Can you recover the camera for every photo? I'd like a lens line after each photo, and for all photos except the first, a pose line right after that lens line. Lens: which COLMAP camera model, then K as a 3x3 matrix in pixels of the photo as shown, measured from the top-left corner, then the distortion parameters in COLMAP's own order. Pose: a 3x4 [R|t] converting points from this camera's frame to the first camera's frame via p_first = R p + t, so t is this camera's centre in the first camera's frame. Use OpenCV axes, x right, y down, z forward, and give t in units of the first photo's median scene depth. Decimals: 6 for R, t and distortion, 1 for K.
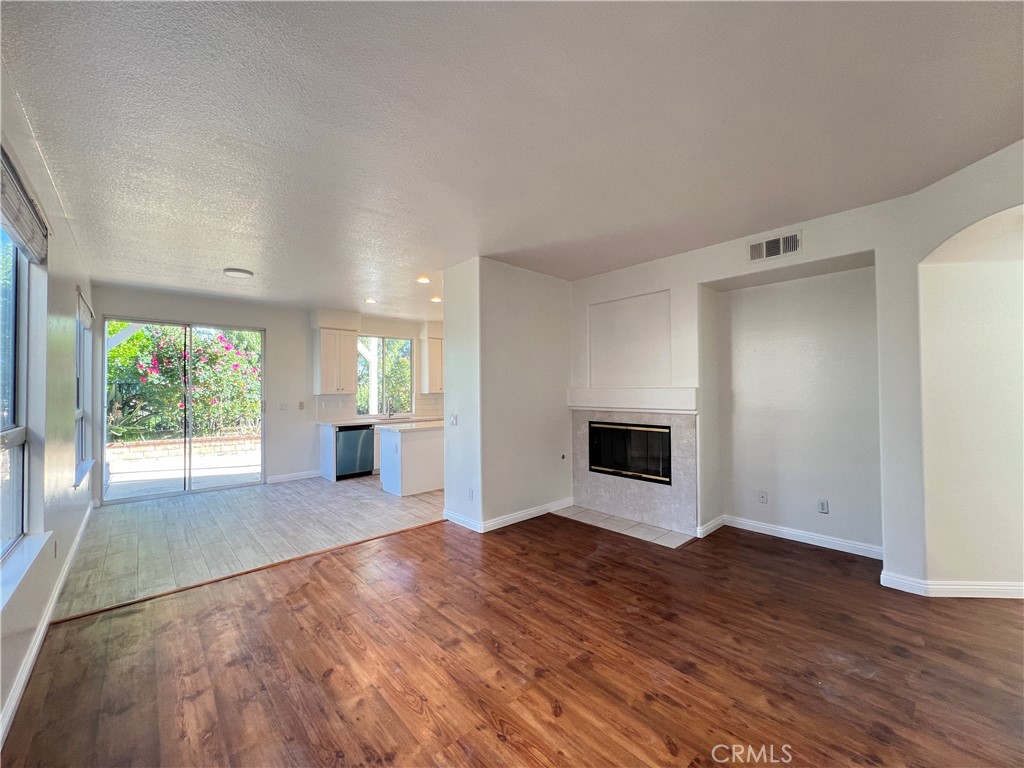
lens RADIAL K [[410.1, 0, 509.2], [0, 410.1, 382.8], [0, 0, 1]] dist [-0.000202, 0.000304]
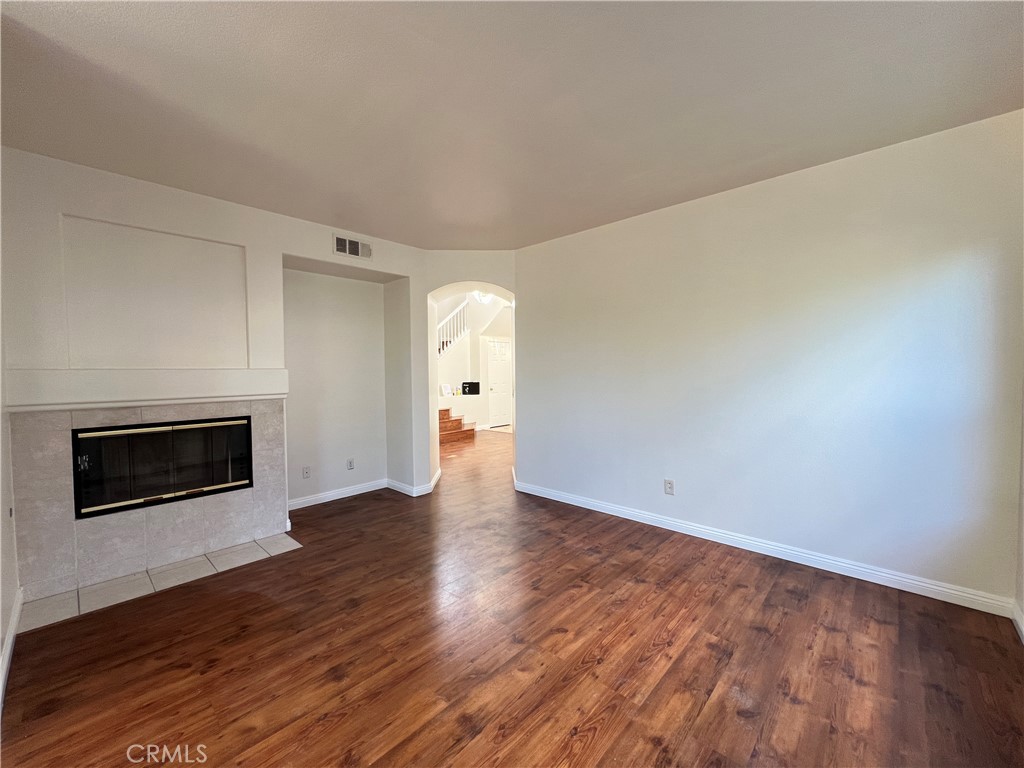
lens RADIAL K [[410.1, 0, 509.2], [0, 410.1, 382.8], [0, 0, 1]] dist [-0.000202, 0.000304]
pose [[-0.081676, -0.023551, 0.996381, -0.577043], [-0.007115, 0.999709, 0.023047, 0.022000], [-0.996634, -0.005207, -0.081820, 0.683634]]
